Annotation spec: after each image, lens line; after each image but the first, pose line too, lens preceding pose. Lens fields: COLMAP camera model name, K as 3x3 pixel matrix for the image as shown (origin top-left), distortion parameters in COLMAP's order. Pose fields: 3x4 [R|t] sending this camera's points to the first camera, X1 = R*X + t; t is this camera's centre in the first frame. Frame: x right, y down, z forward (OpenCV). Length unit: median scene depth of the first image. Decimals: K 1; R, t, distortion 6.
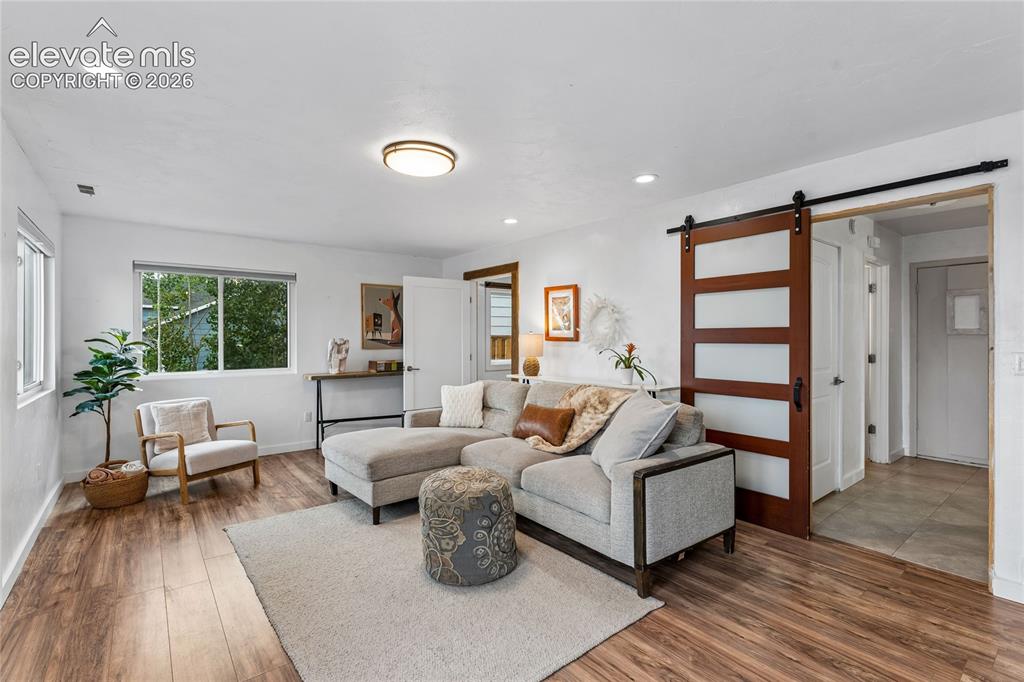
lens RADIAL K [[484.7, 0, 515.3], [0, 484.7, 330.5], [0, 0, 1]] dist [0.001491, 0.000077]
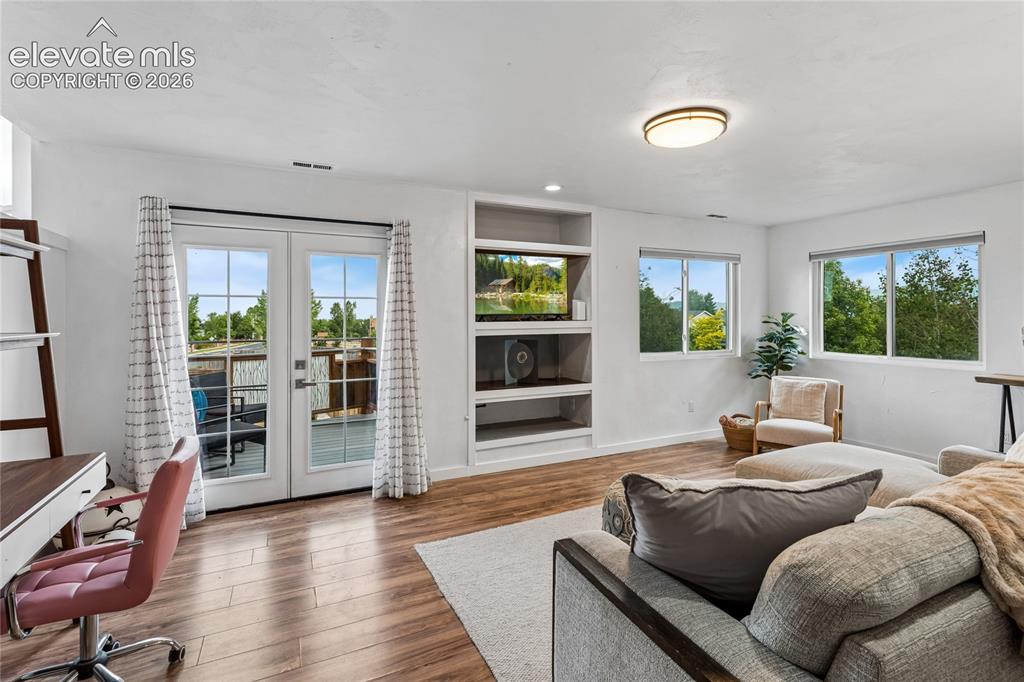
lens RADIAL K [[476.9, 0, 510.9], [0, 476.9, 345.9], [0, 0, 1]] dist [0.002267, 0.000252]
pose [[-0.197569, 0.057455, -0.978604, 0.460422], [0.020308, 0.998307, 0.054512, -0.001263], [0.980079, -0.009103, -0.198401, 0.536566]]
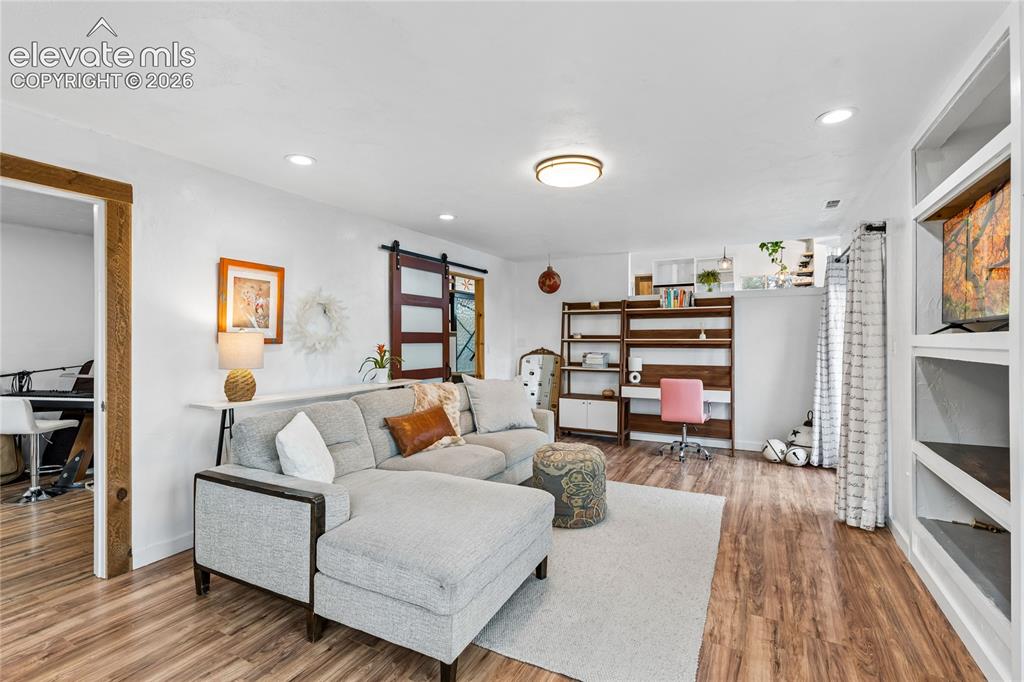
lens RADIAL K [[484.7, 0, 515.3], [0, 484.7, 330.5], [0, 0, 1]] dist [0.001491, 0.000077]
pose [[-0.429982, 0.018504, 0.902648, -0.703390], [-0.010107, 0.999629, -0.025306, 0.016853], [-0.902781, -0.020004, -0.429635, 0.992400]]
